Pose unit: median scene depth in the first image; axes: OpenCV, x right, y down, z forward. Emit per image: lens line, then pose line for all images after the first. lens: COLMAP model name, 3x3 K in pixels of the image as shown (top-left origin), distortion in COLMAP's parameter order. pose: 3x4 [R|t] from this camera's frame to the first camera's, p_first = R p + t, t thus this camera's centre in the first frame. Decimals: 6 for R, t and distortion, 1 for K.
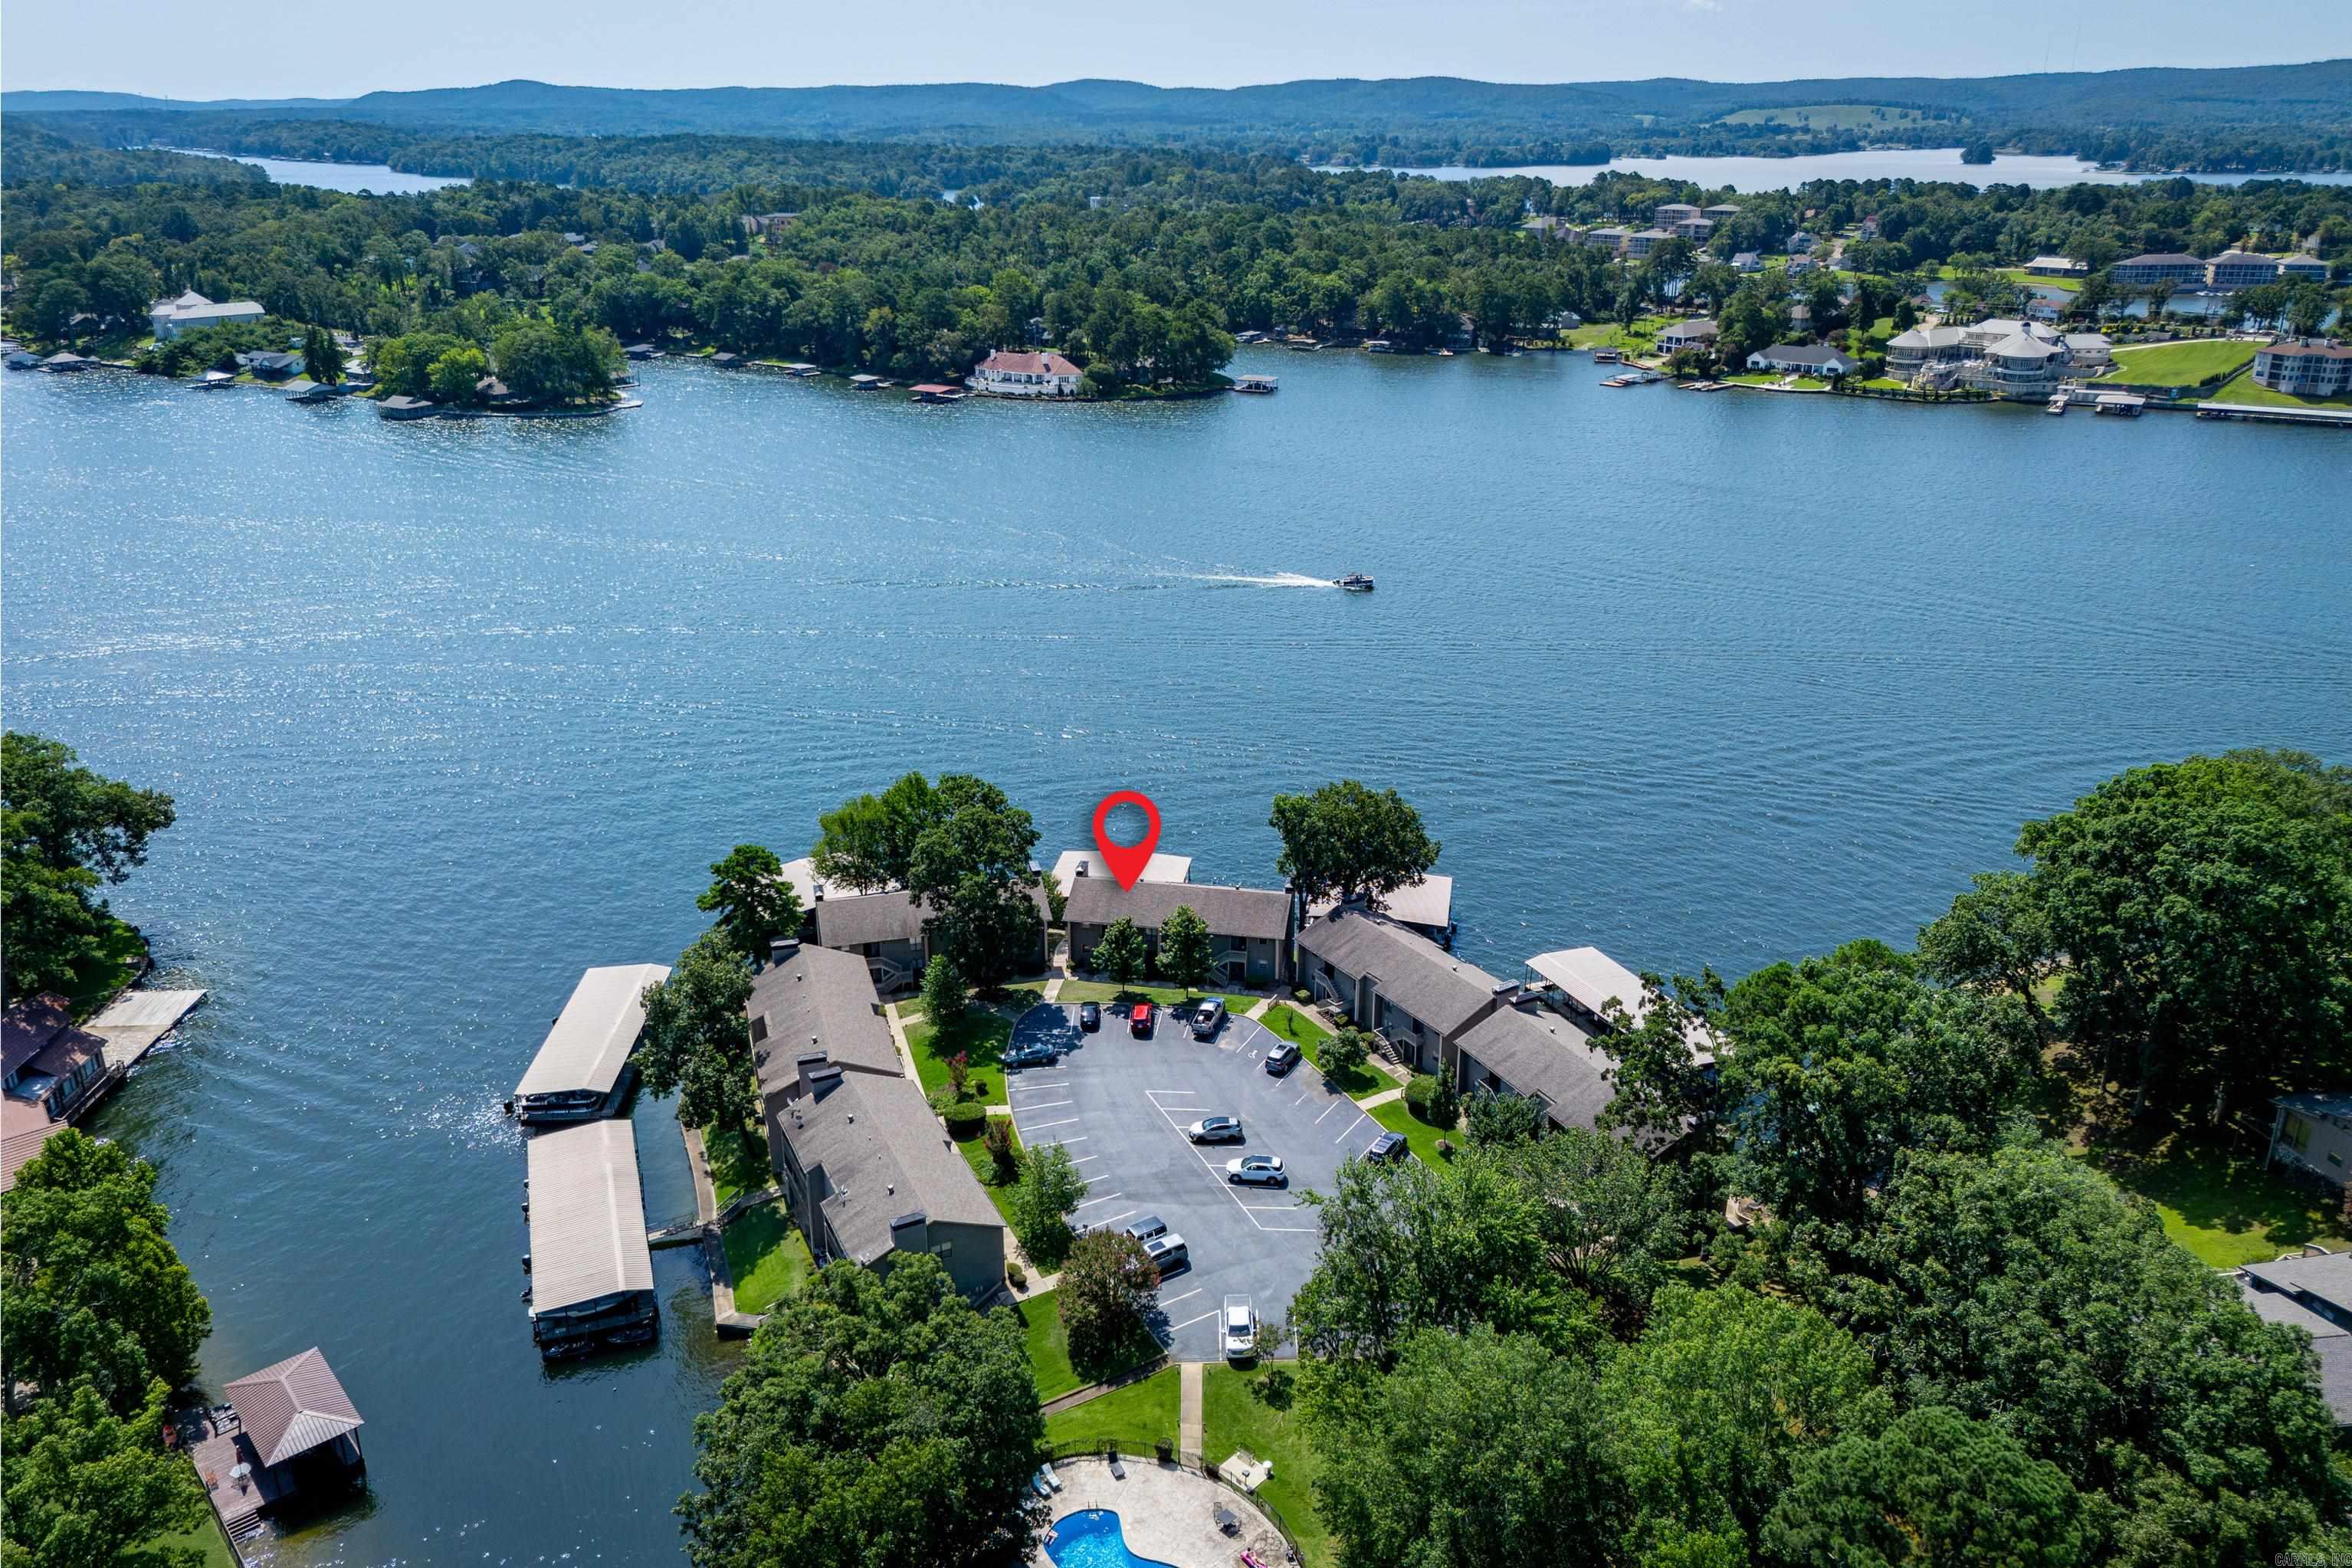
lens RADIAL K [[1733.5, 0, 1182.4], [0, 1733.5, 781.3], [0, 0, 1]] dist [0.070001, -0.056269]
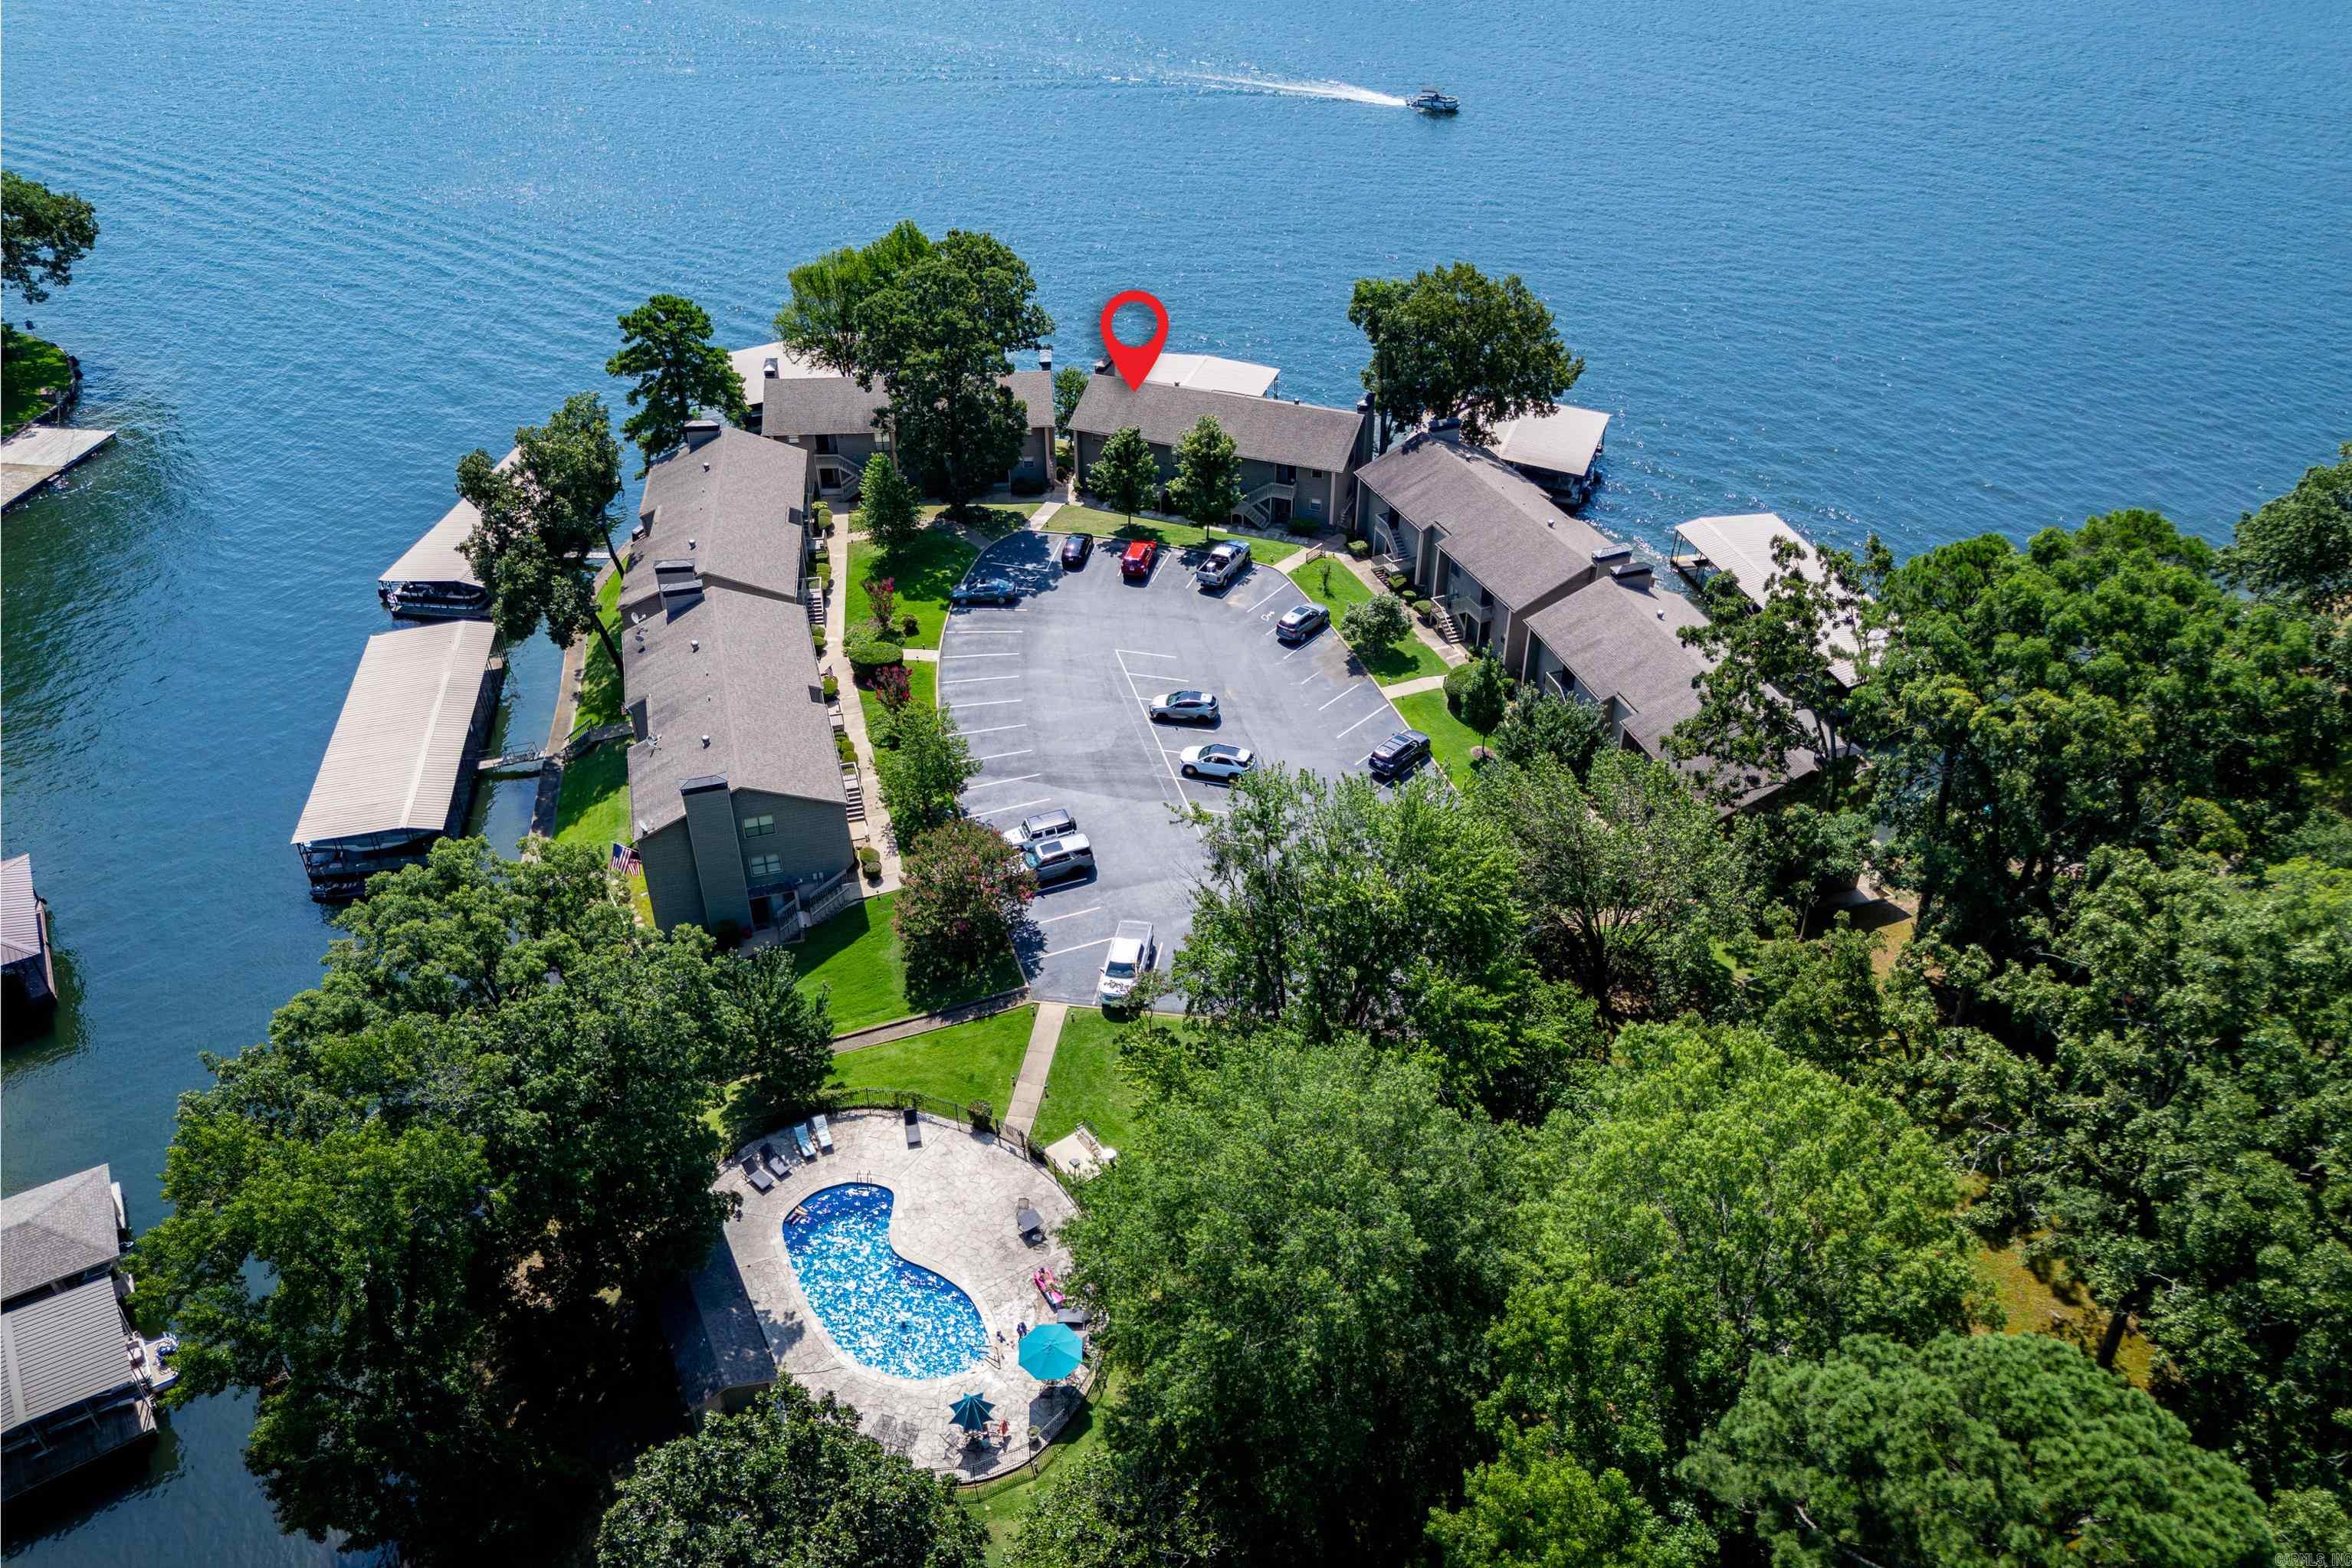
lens RADIAL K [[1733.5, 0, 1156.9], [0, 1733.5, 773.2], [0, 0, 1]] dist [0.070001, -0.056269]
pose [[0.983901, 0.101076, -0.147387, 0.121775], [-0.061839, 0.966304, 0.249864, 0.038338], [0.167676, -0.236727, 0.956998, 0.257067]]
